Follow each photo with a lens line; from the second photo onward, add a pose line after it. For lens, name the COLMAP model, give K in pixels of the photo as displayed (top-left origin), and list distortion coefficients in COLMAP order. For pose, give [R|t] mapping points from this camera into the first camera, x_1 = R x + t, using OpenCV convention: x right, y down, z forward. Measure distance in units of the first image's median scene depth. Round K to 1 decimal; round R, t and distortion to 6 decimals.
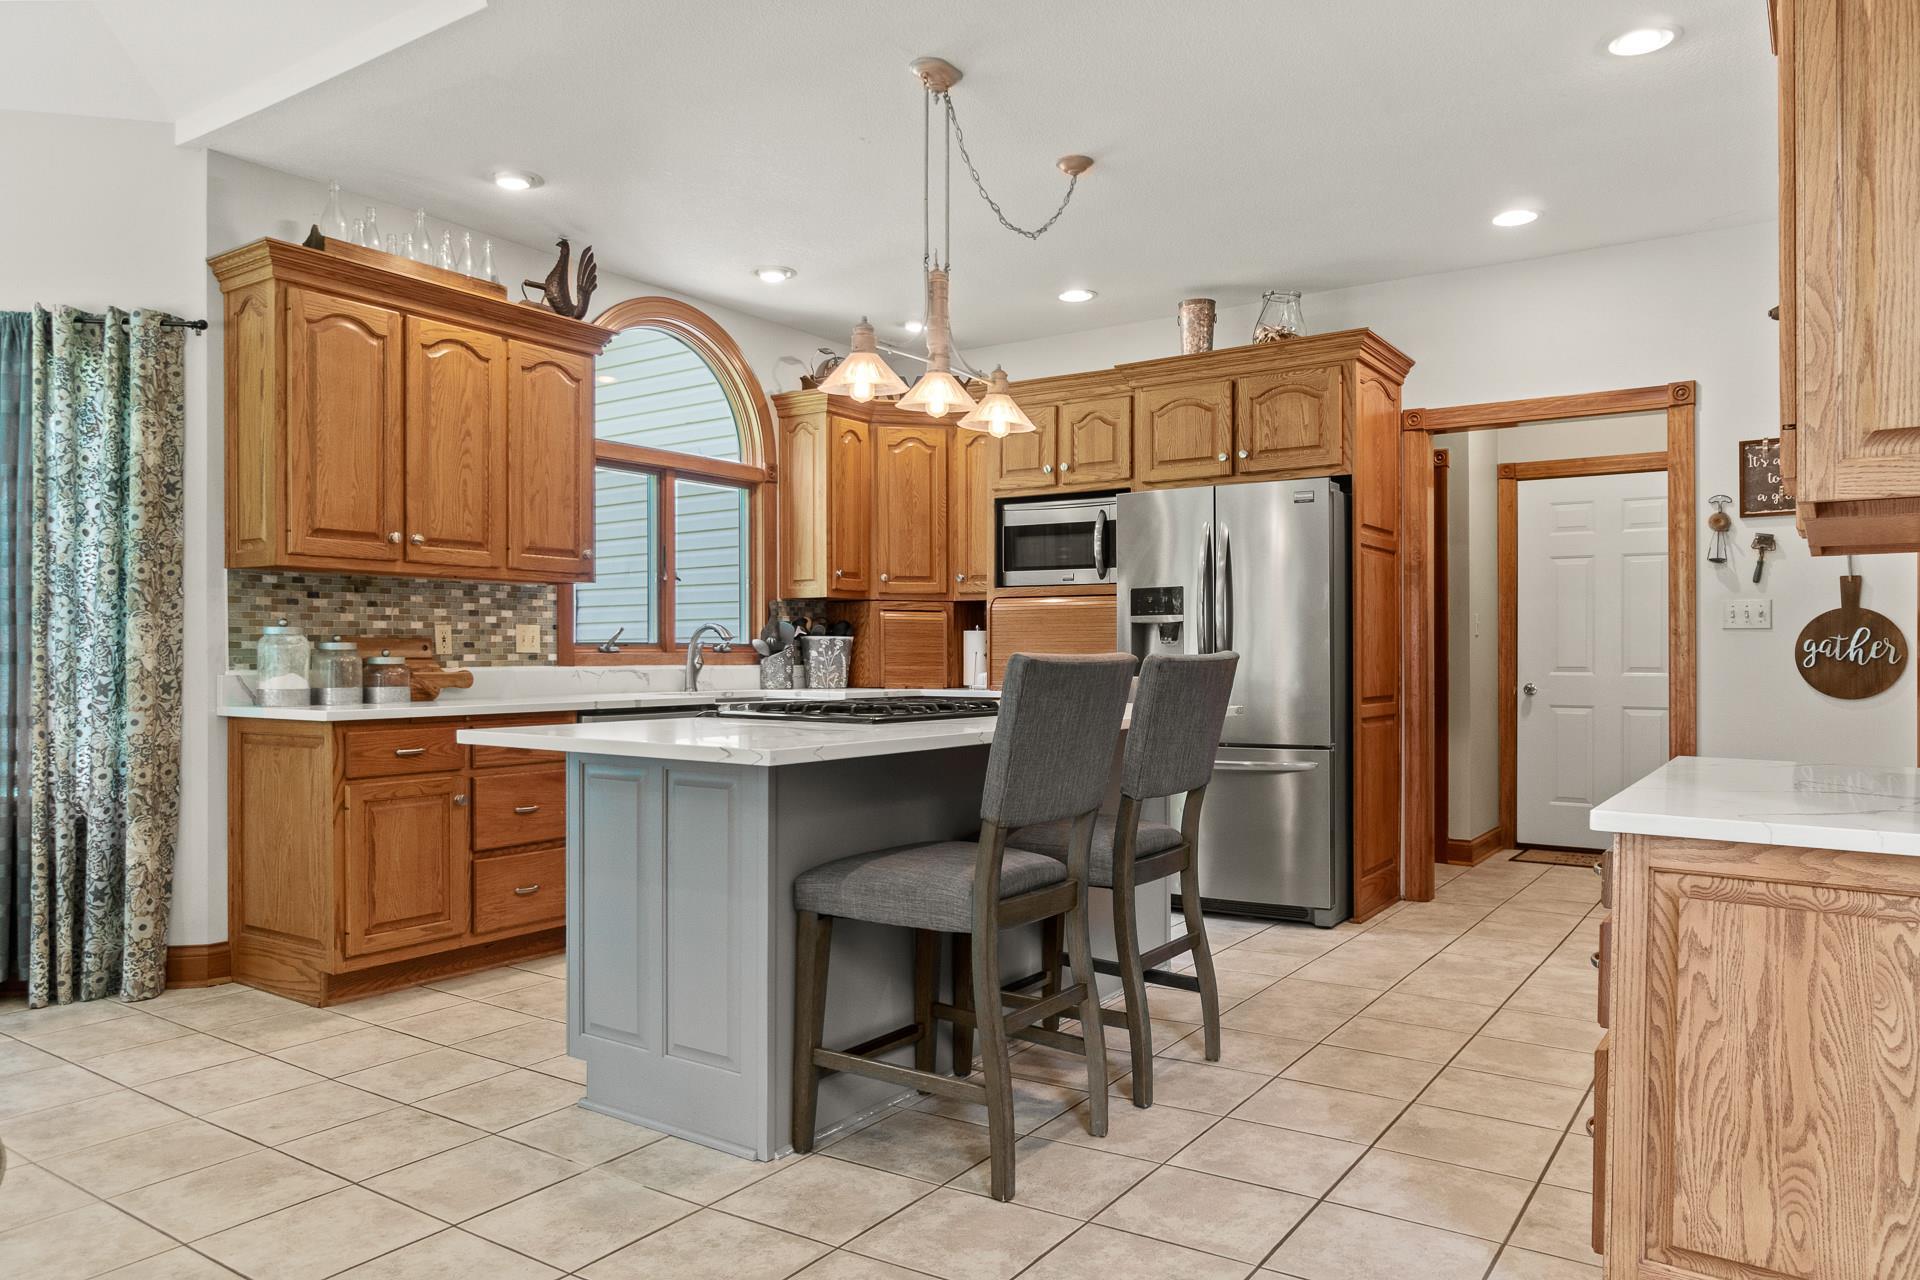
lens RADIAL K [[1328.1, 0, 898.6], [0, 1328.1, 665.2], [0, 0, 1]] dist [-0.004170, -0.001645]
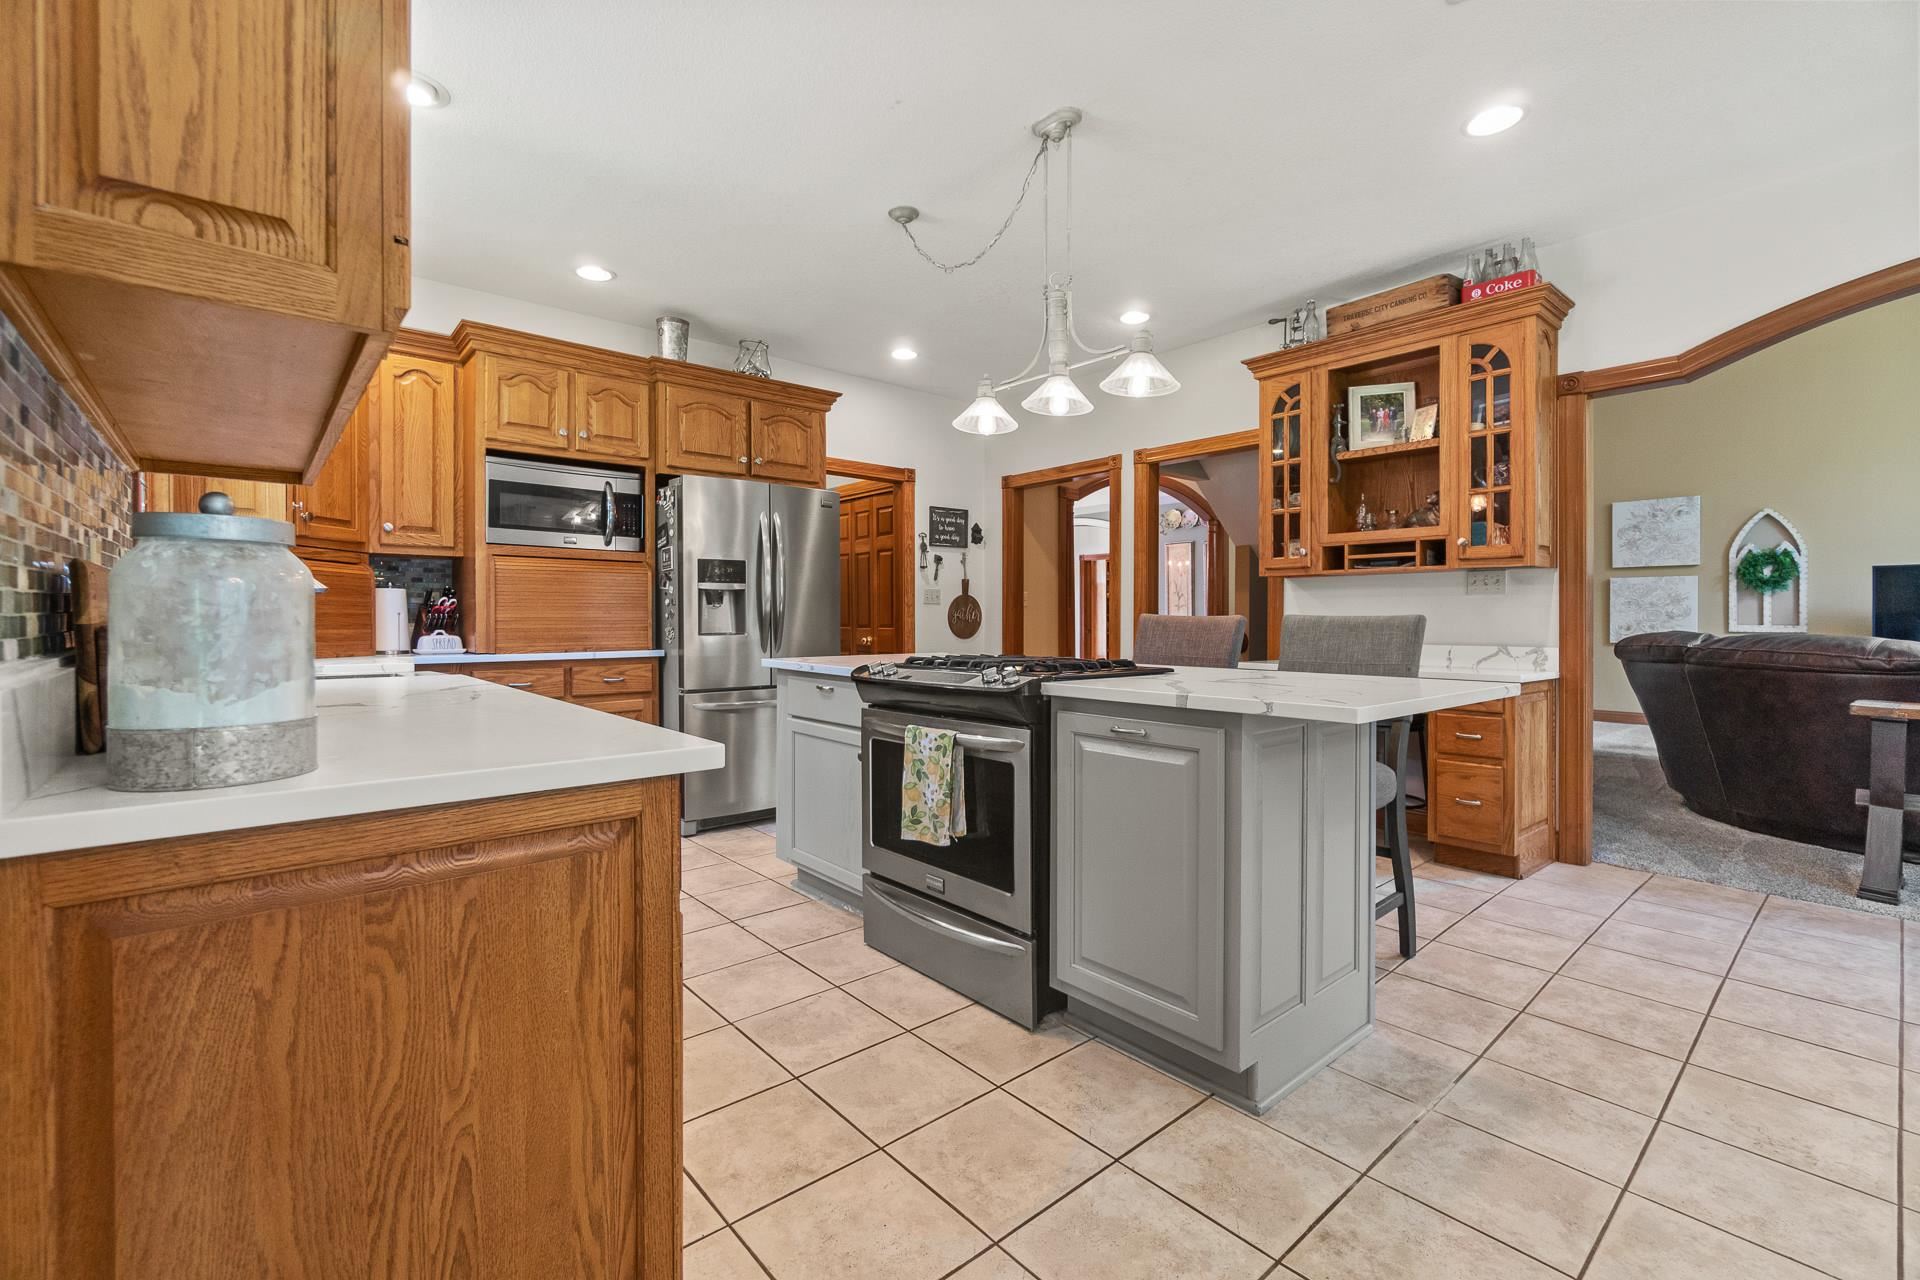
lens RADIAL K [[832.3, 0, 977.7], [0, 832.3, 621.2], [0, 0, 1]] dist [0.000170, 0.000684]
pose [[0.215945, -0.001306, 0.976405, -0.642187], [0.008652, 0.999962, -0.000576, -0.001441], [-0.976367, 0.008573, 0.215948, 0.821780]]
